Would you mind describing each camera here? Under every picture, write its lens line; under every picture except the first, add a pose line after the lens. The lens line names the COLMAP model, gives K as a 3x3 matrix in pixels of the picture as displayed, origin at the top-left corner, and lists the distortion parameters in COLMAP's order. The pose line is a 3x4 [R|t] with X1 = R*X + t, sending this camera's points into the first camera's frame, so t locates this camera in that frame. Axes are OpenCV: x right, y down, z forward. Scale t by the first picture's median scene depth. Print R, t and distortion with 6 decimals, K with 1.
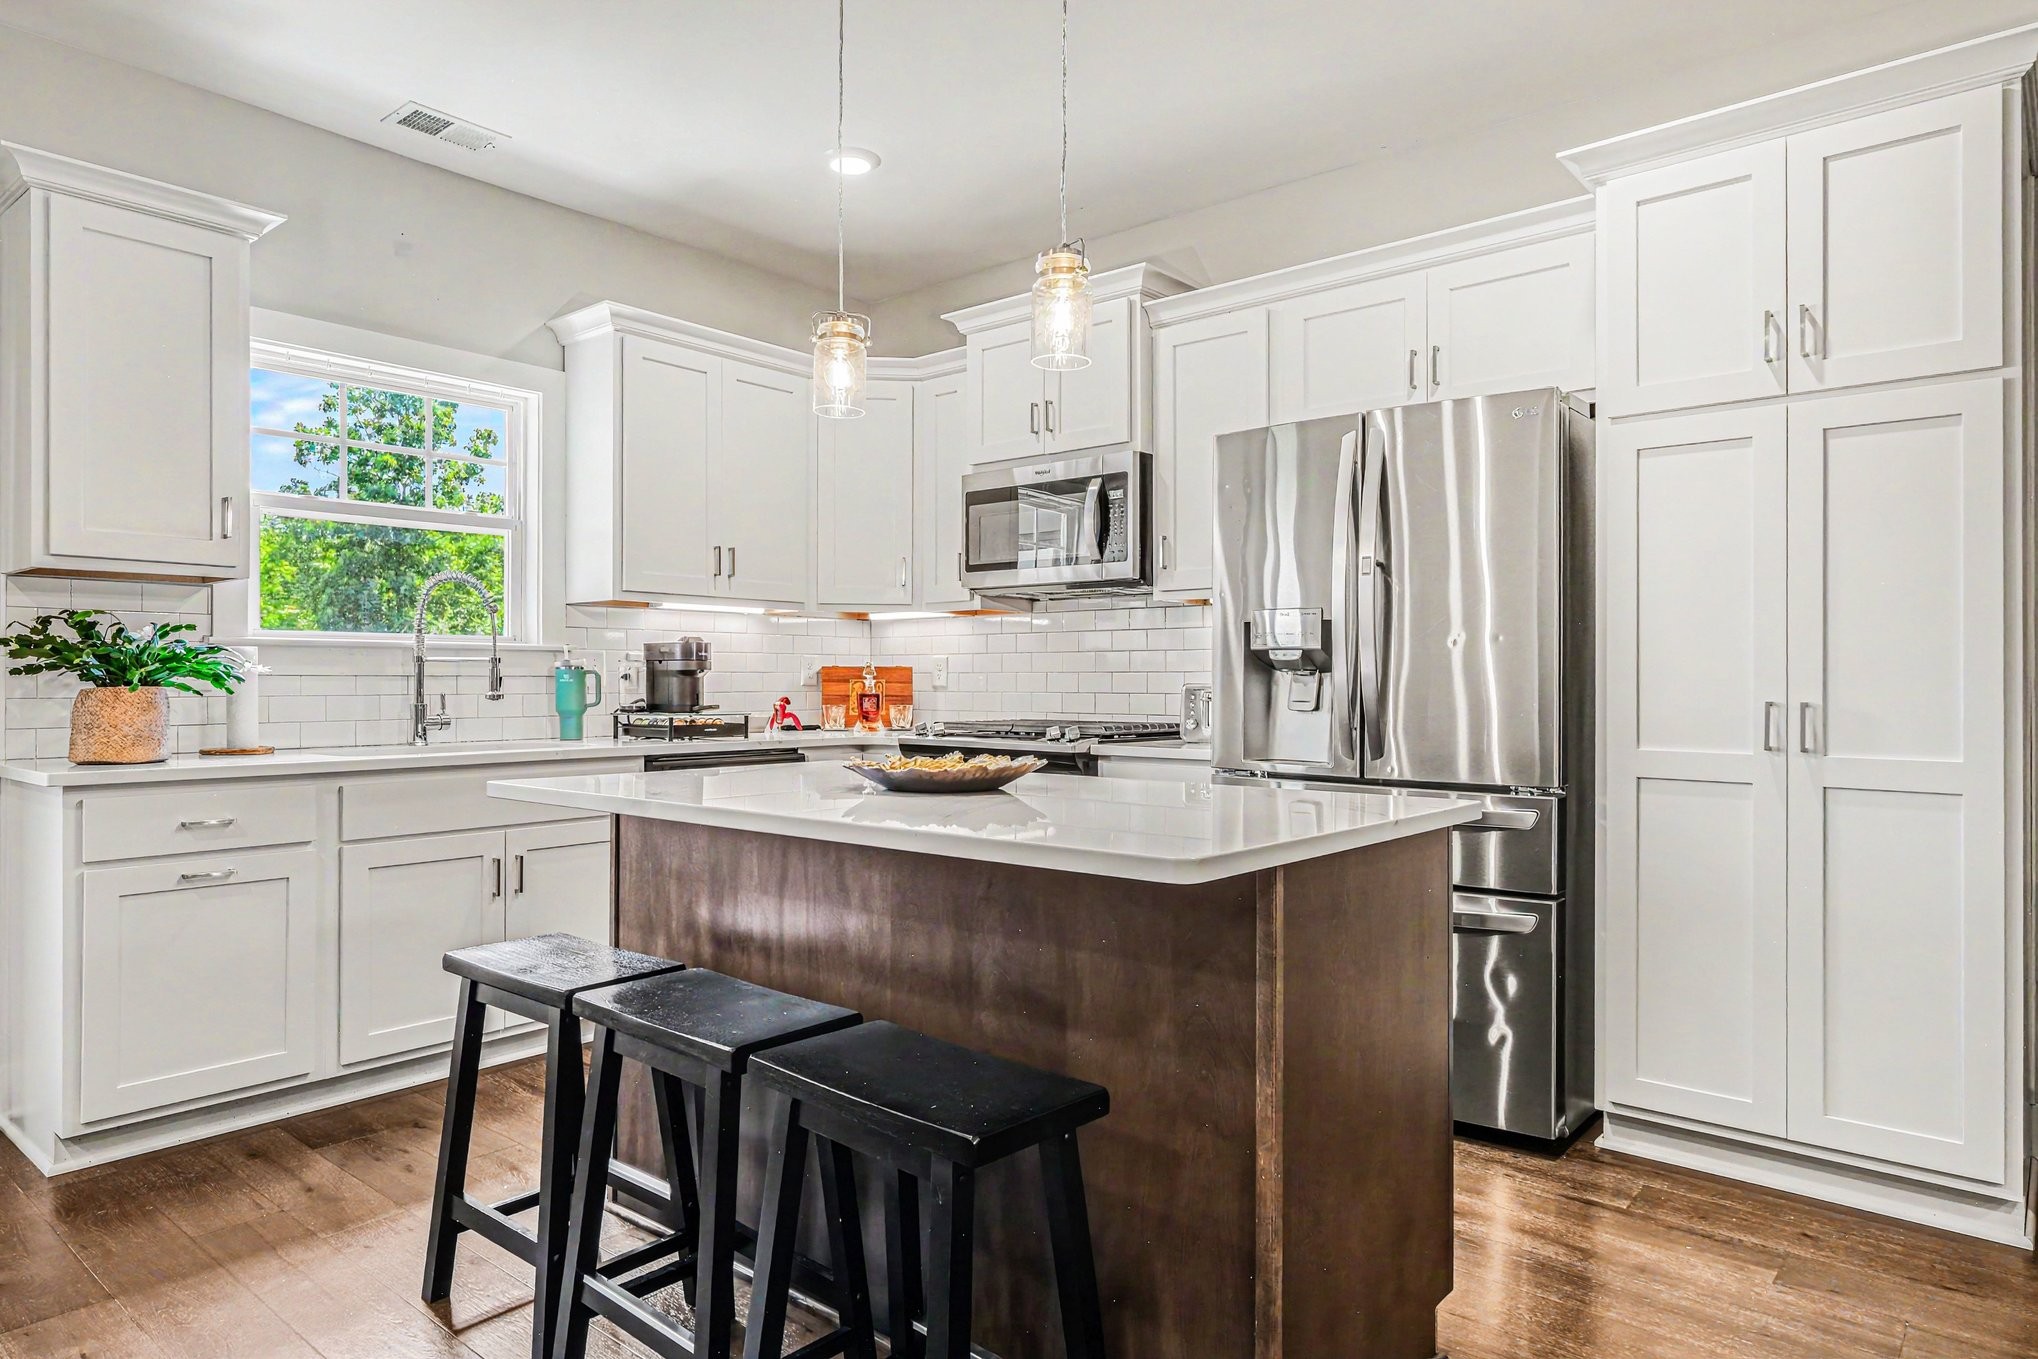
lens RADIAL K [[1202.7, 0, 1018.6], [0, 1202.7, 694.7], [0, 0, 1]] dist [0.006219, 0.000975]
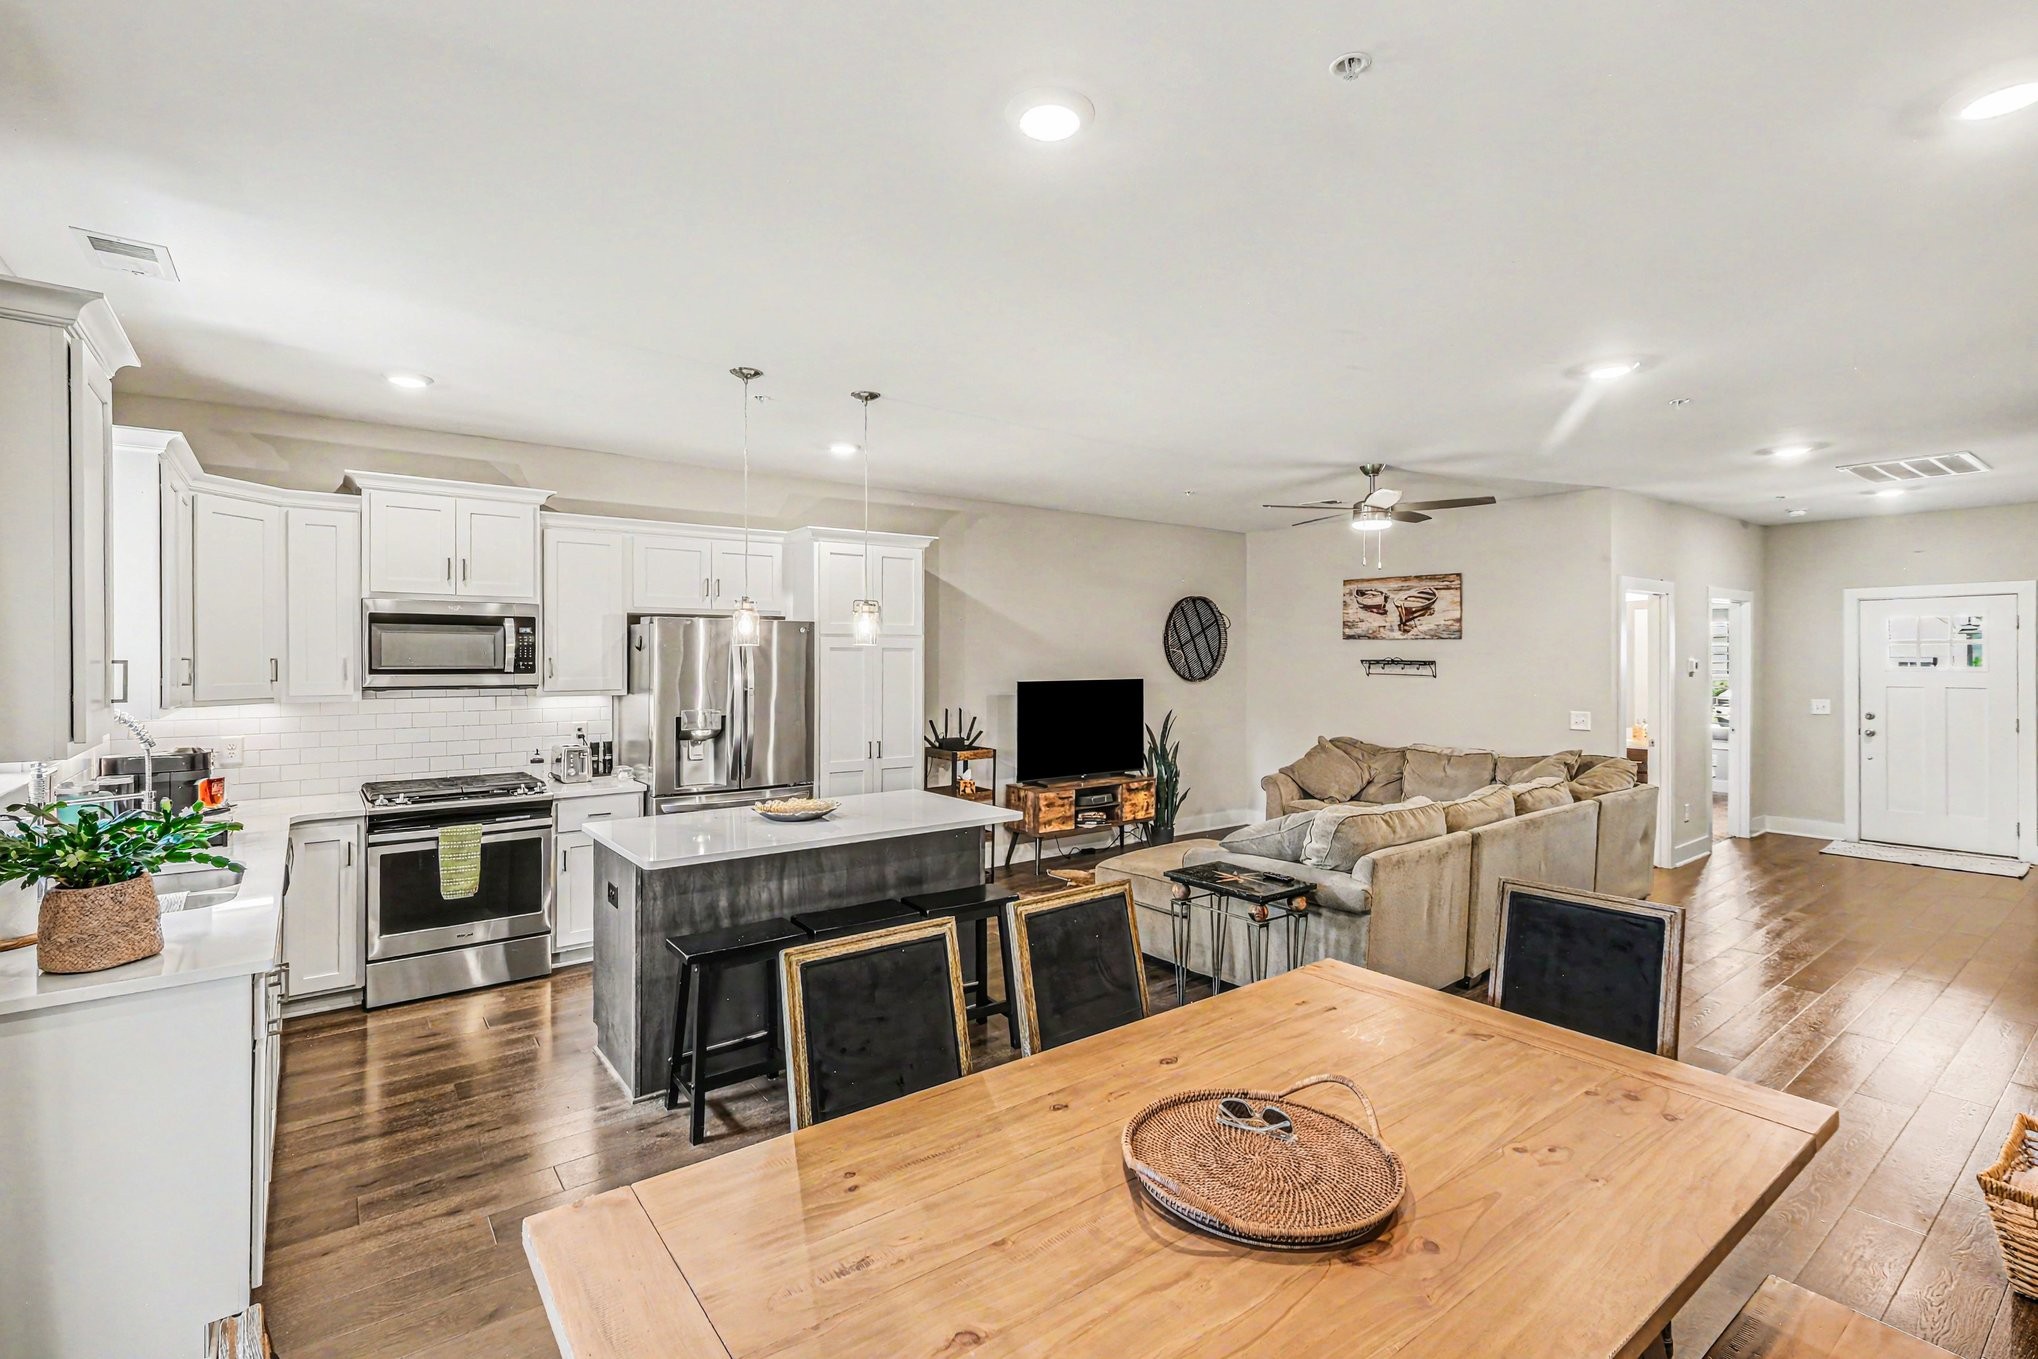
lens RADIAL K [[962.5, 0, 1021.5], [0, 962.5, 644.7], [0, 0, 1]] dist [0.002250, 0.000403]
pose [[0.205980, 0.004835, 0.978544, -1.068000], [0.008881, 0.999937, -0.006810, -0.141910], [-0.978516, 0.010093, 0.205925, 0.124592]]
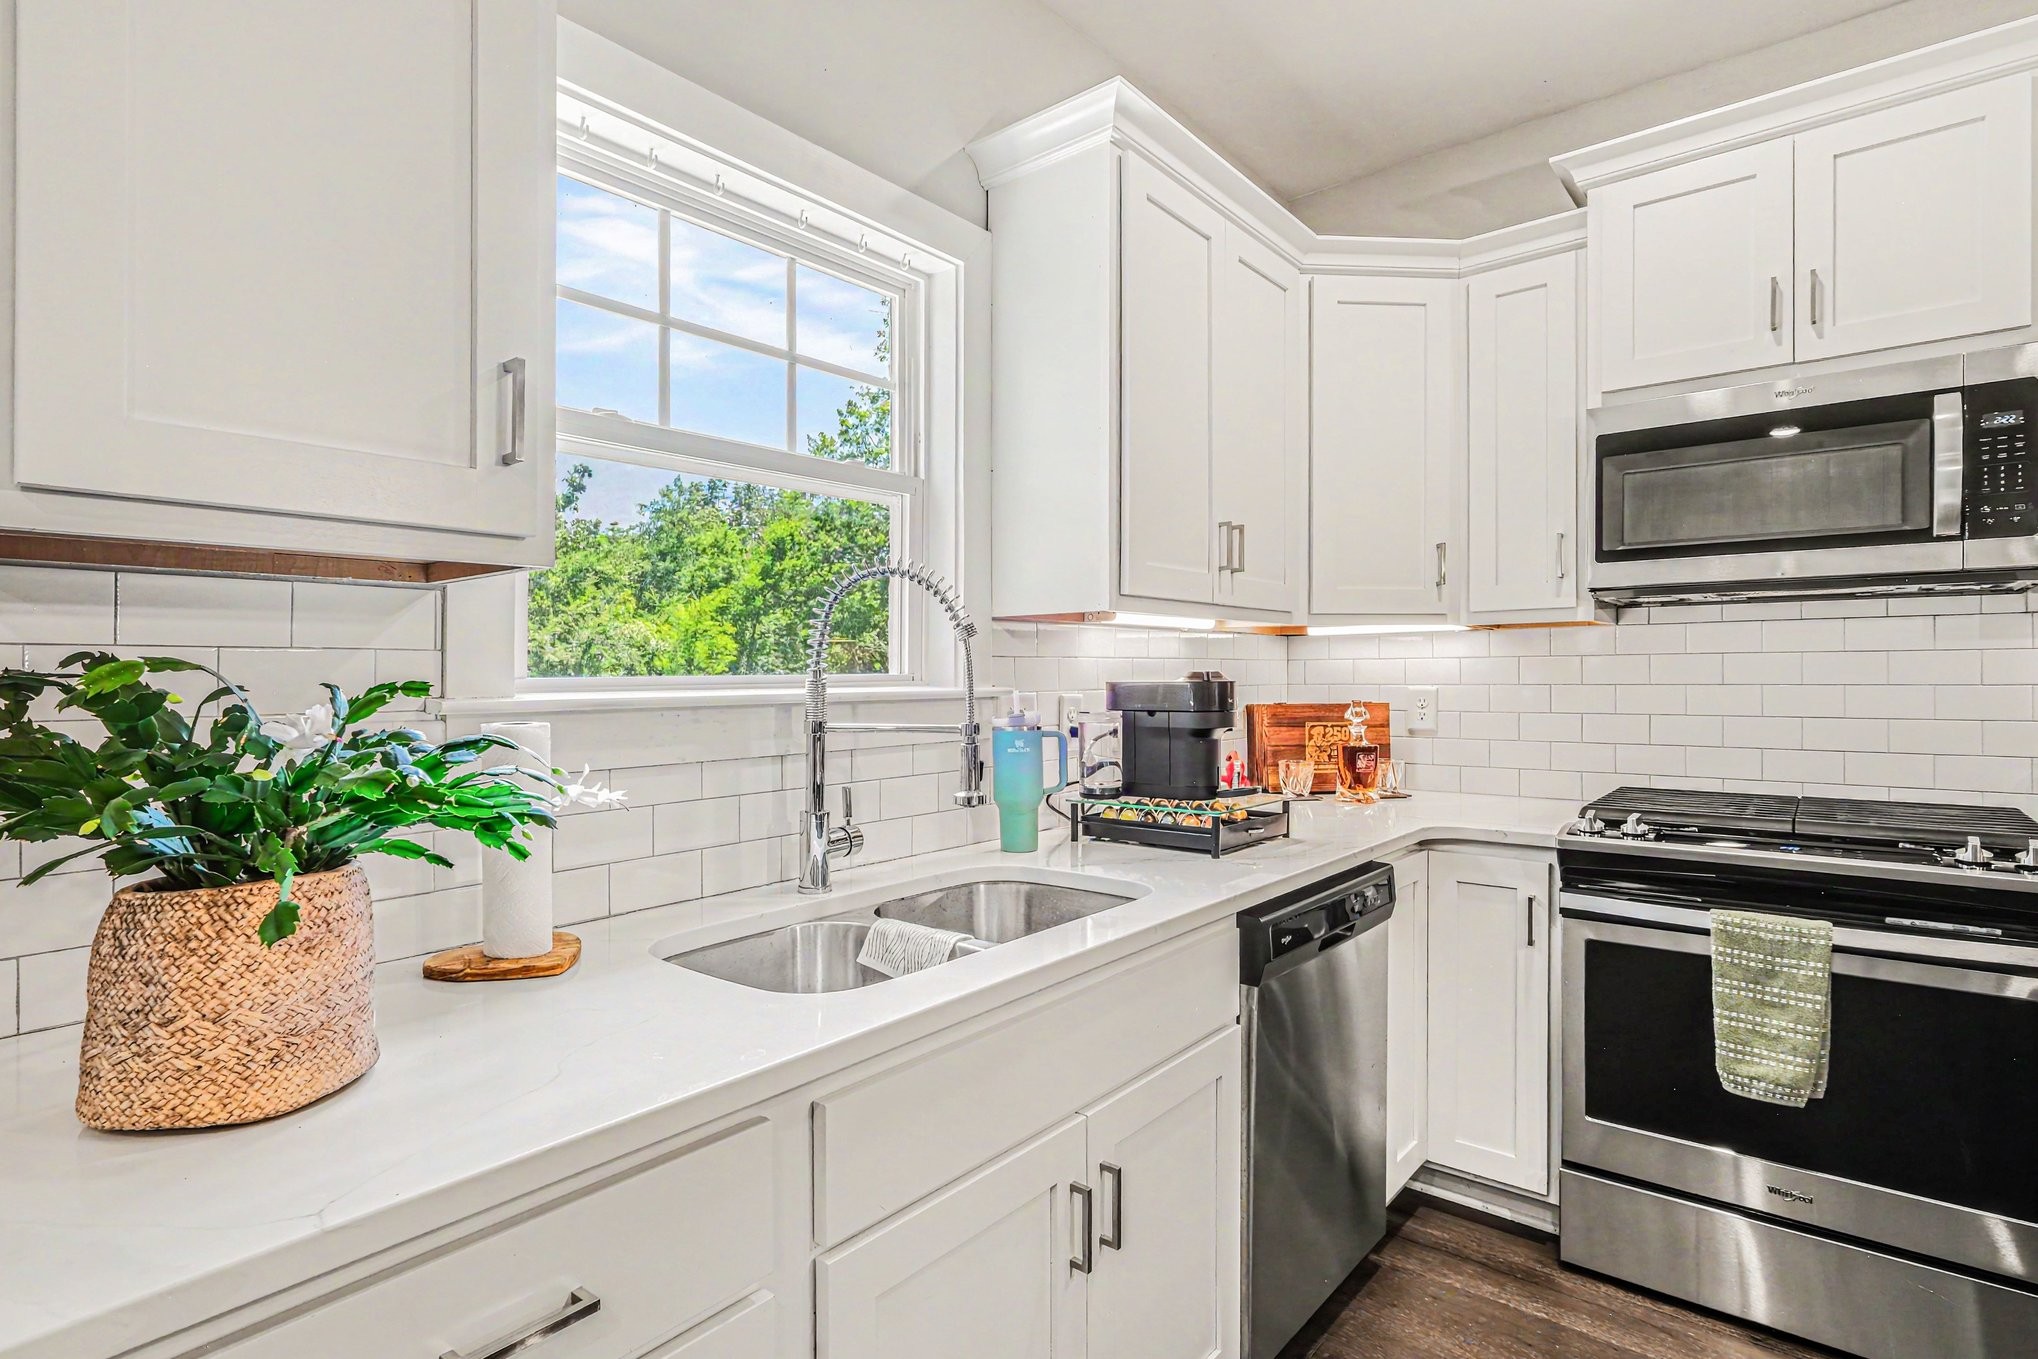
lens RADIAL K [[1005.0, 0, 1019.0], [0, 1005.0, 679.5], [0, 0, 1]] dist [-0.001889, -0.000128]
pose [[0.999962, -0.007676, 0.004012, -0.411468], [0.007707, 0.999940, -0.007753, -0.046095], [-0.003952, 0.007783, 0.999962, 0.561999]]
